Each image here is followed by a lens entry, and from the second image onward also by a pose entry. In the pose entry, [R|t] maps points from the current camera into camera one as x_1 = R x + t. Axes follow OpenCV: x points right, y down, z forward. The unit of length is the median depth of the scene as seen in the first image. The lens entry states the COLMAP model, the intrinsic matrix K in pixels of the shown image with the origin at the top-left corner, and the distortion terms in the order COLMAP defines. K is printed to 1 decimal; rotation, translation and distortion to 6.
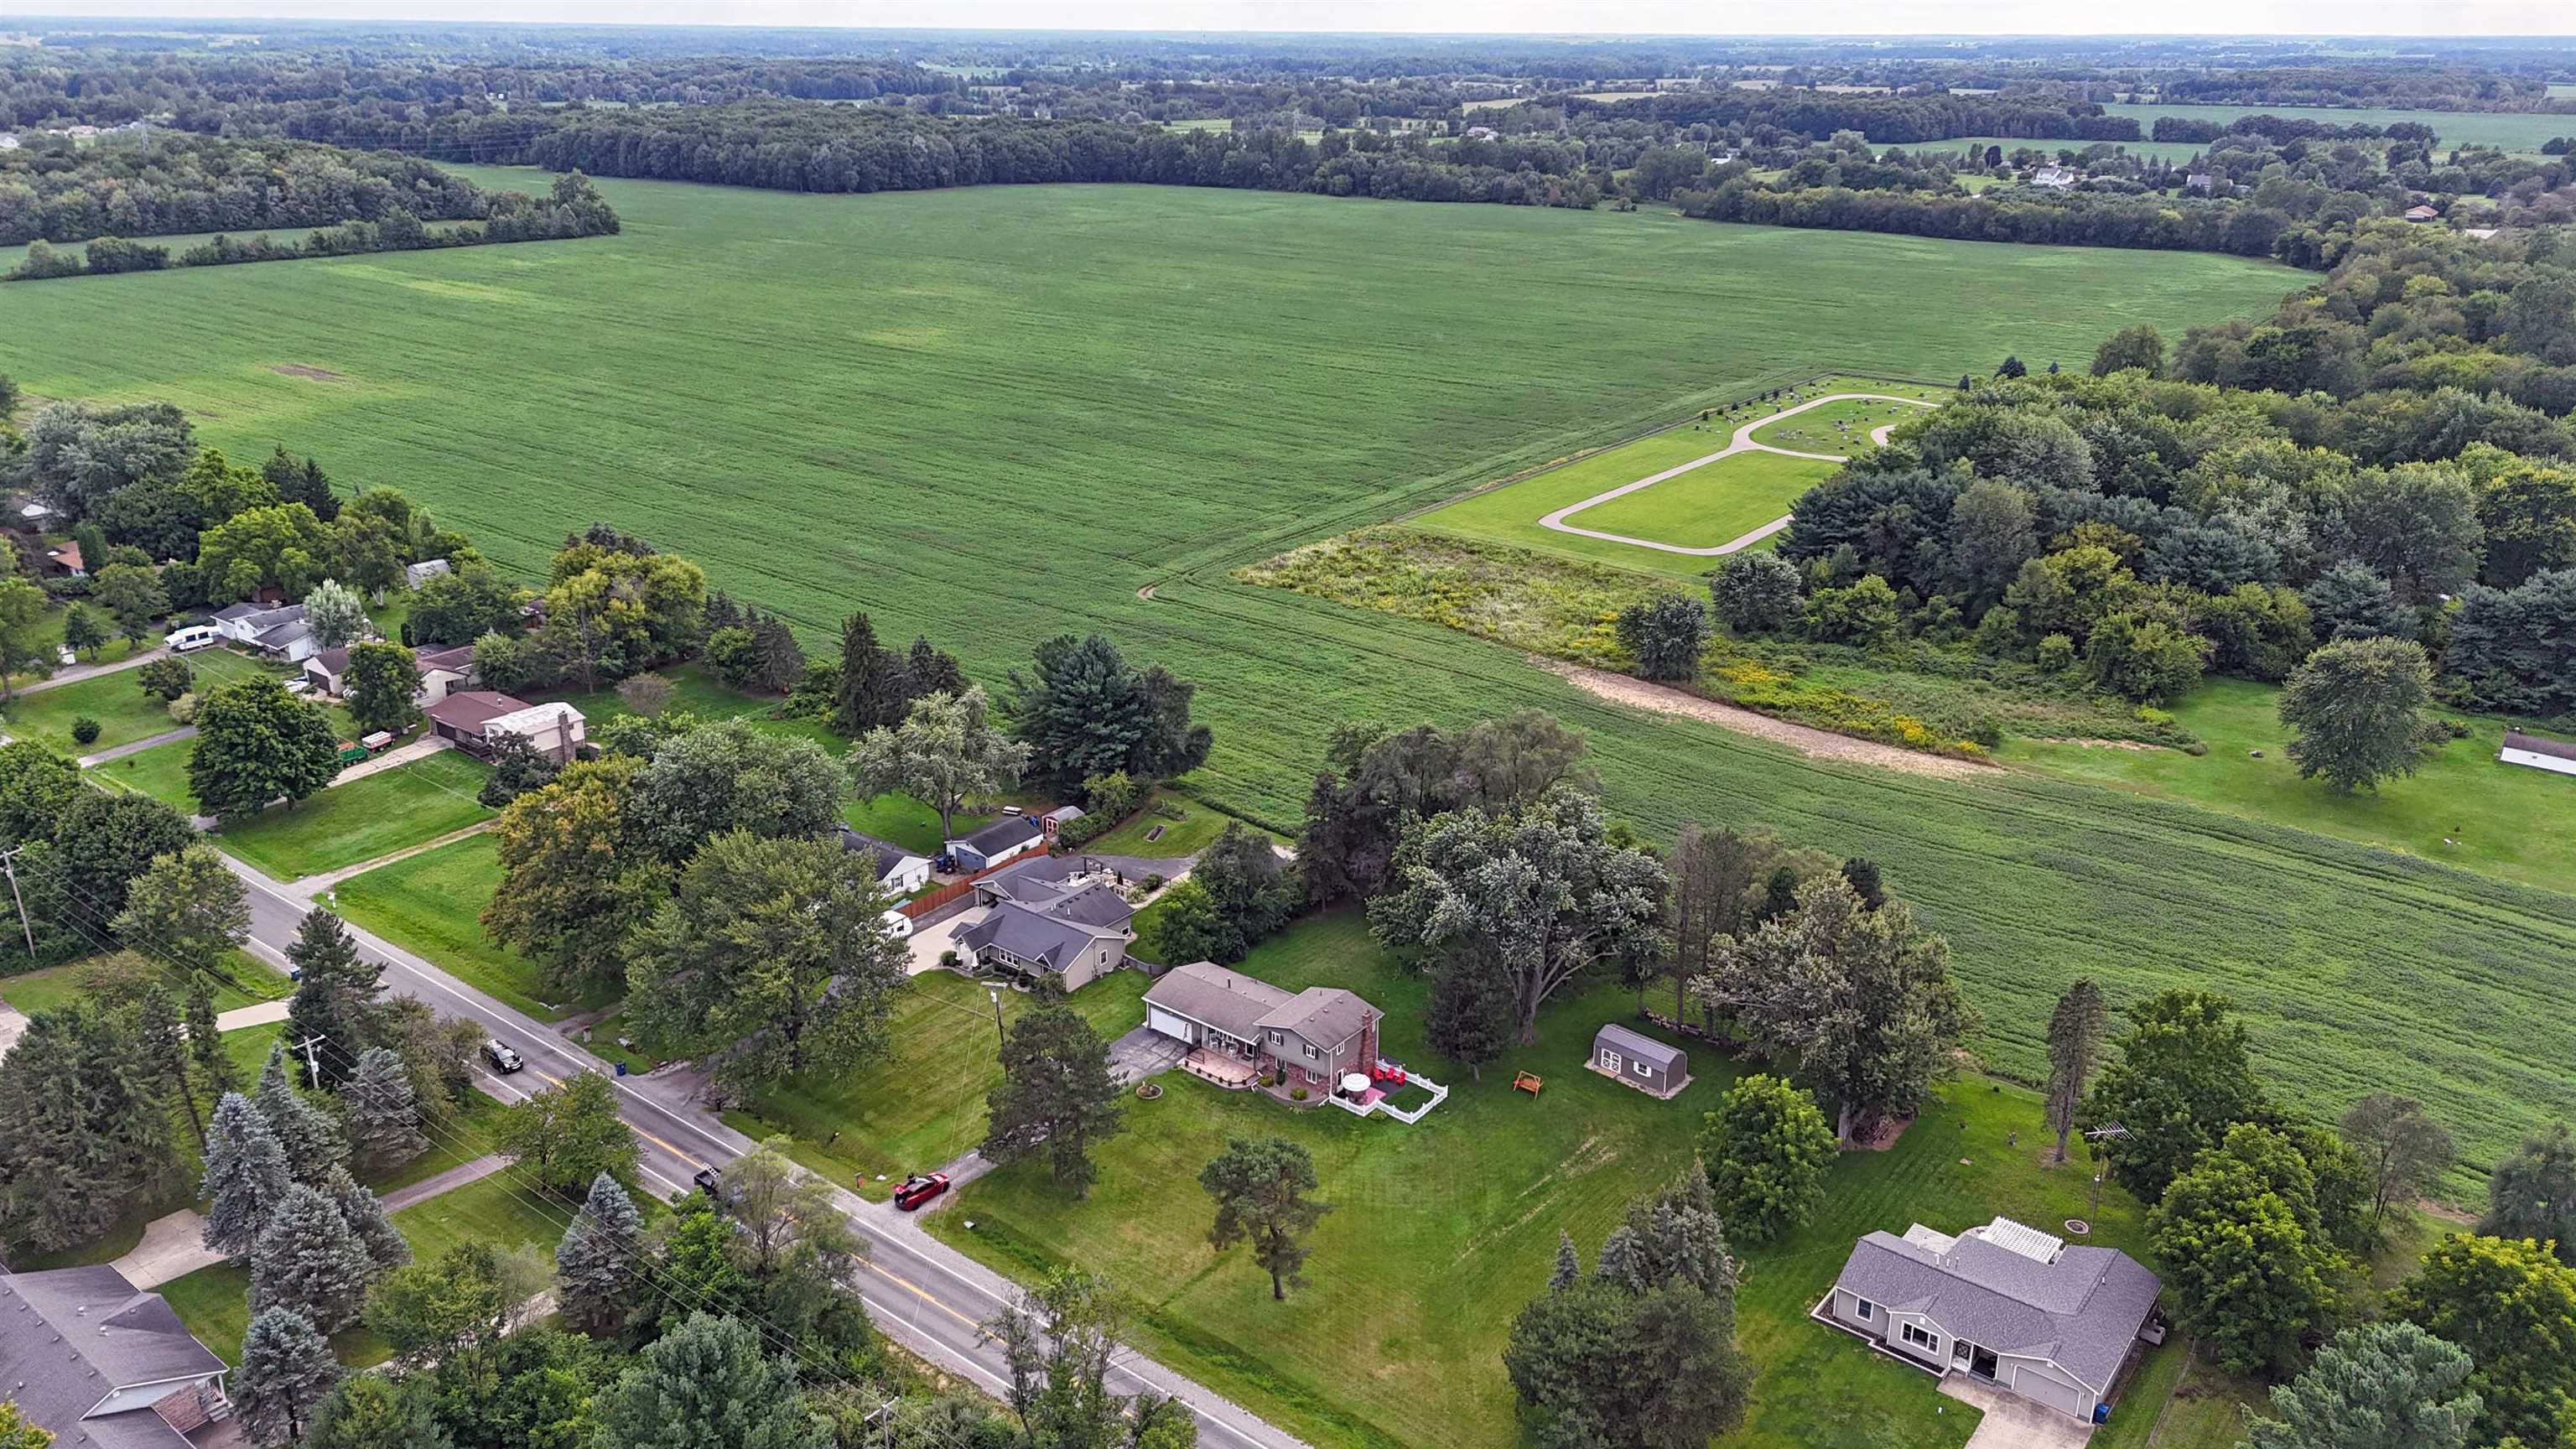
lens RADIAL K [[1854.8, 0, 1288.0], [0, 1854.8, 724.5], [0, 0, 1]] dist [0.136759, -0.001951]
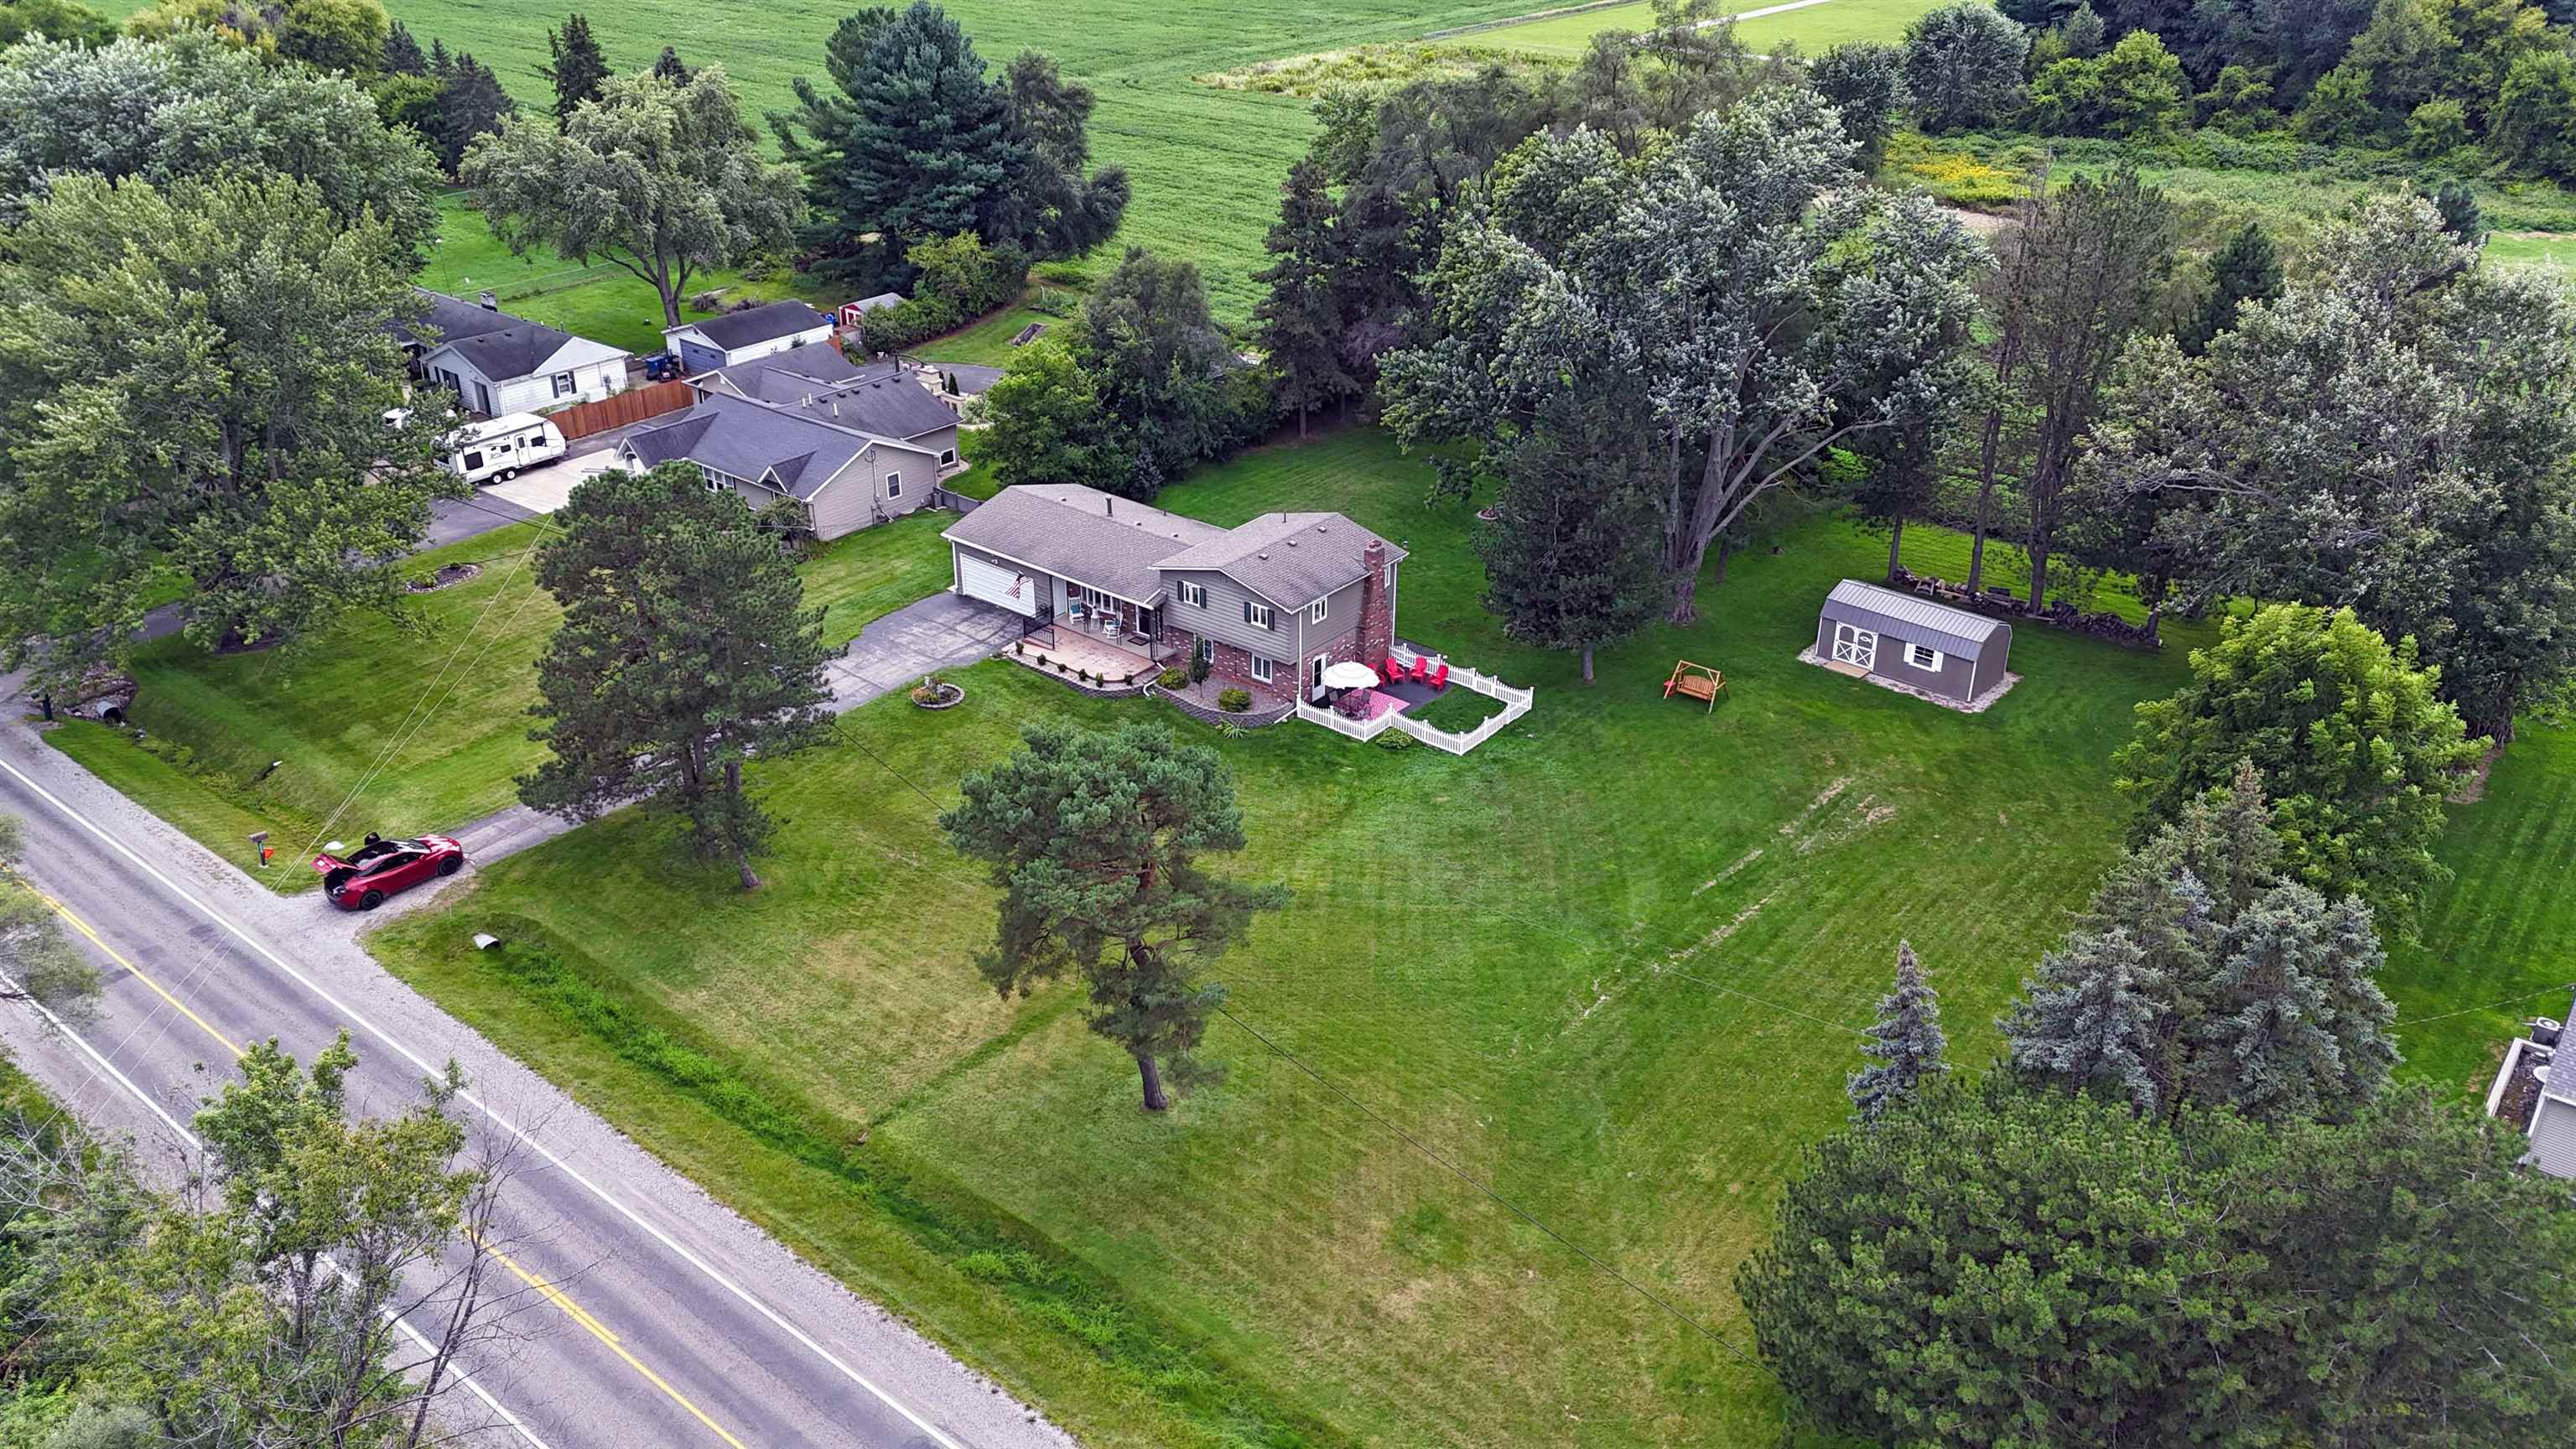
lens RADIAL K [[1842.2, 0, 1283.1], [0, 1842.2, 658.2], [0, 0, 1]] dist [0.098683, -0.001482]
pose [[0.999922, 0.004805, -0.011540, 0.023971], [-0.003831, 0.996541, 0.083008, 0.144005], [0.011899, -0.082958, 0.996482, 0.502939]]
